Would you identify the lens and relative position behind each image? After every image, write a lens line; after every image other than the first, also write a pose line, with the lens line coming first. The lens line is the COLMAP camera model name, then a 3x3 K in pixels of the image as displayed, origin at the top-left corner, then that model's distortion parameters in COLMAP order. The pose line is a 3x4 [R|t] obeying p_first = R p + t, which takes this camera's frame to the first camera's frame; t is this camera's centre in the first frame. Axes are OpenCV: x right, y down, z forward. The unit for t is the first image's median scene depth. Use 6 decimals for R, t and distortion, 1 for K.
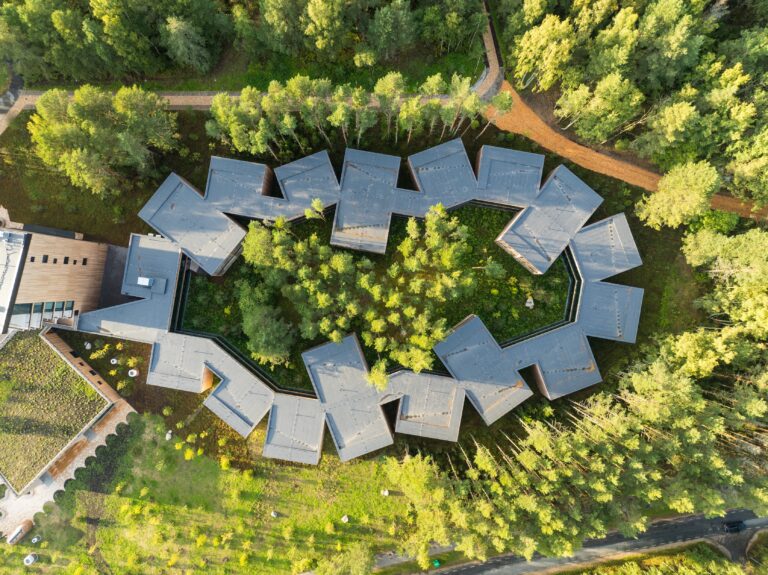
lens RADIAL K [[543.6, 0, 385.2], [0, 543.6, 287.5], [0, 0, 1]] dist [-0.034796, 0.005674]
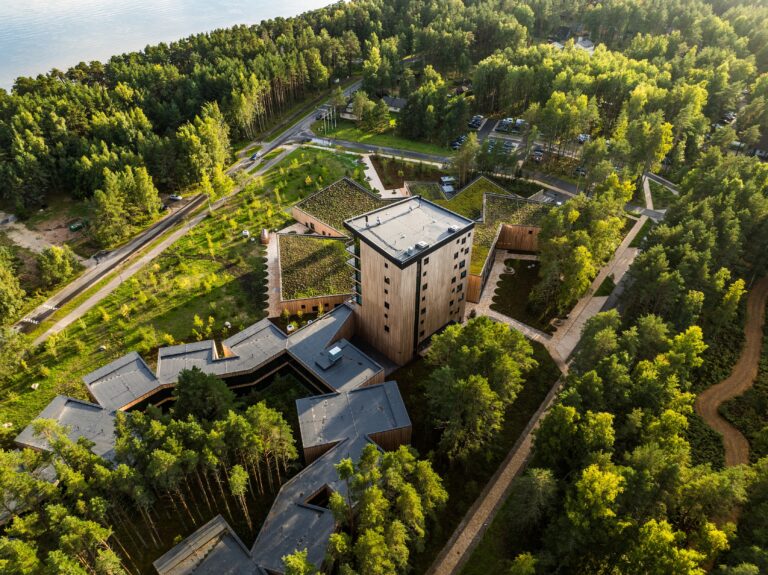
lens RADIAL K [[543.6, 0, 381.9], [0, 543.6, 287.5], [0, 0, 1]] dist [-0.034796, 0.005674]
pose [[-0.593848, 0.482096, -0.644149, 0.099093], [-0.804571, -0.358786, 0.473221, -0.509356], [-0.002974, 0.799285, 0.600945, 0.281932]]
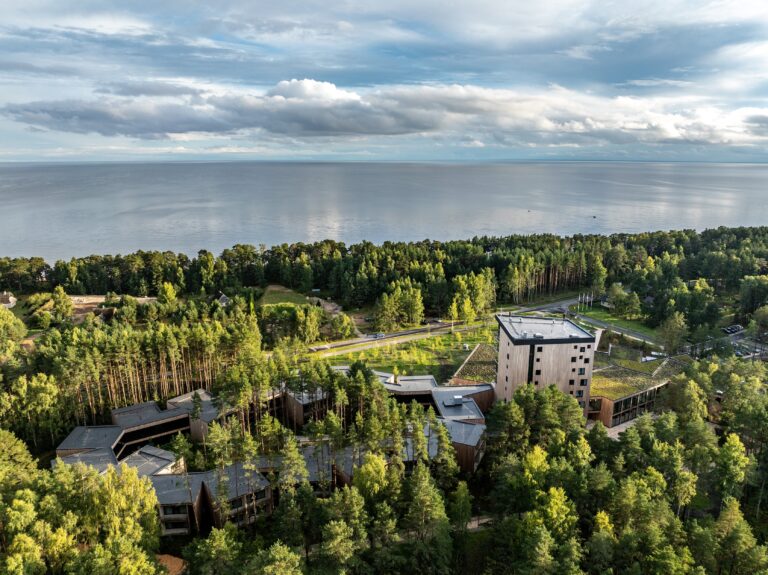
lens RADIAL K [[543.6, 0, 383.5], [0, 543.6, 287.6], [0, 0, 1]] dist [-0.034796, 0.005674]
pose [[-0.964370, 0.051243, -0.259547, 0.080050], [-0.264343, -0.226141, 0.937541, -1.166859], [-0.010652, 0.972746, 0.231630, 0.397270]]
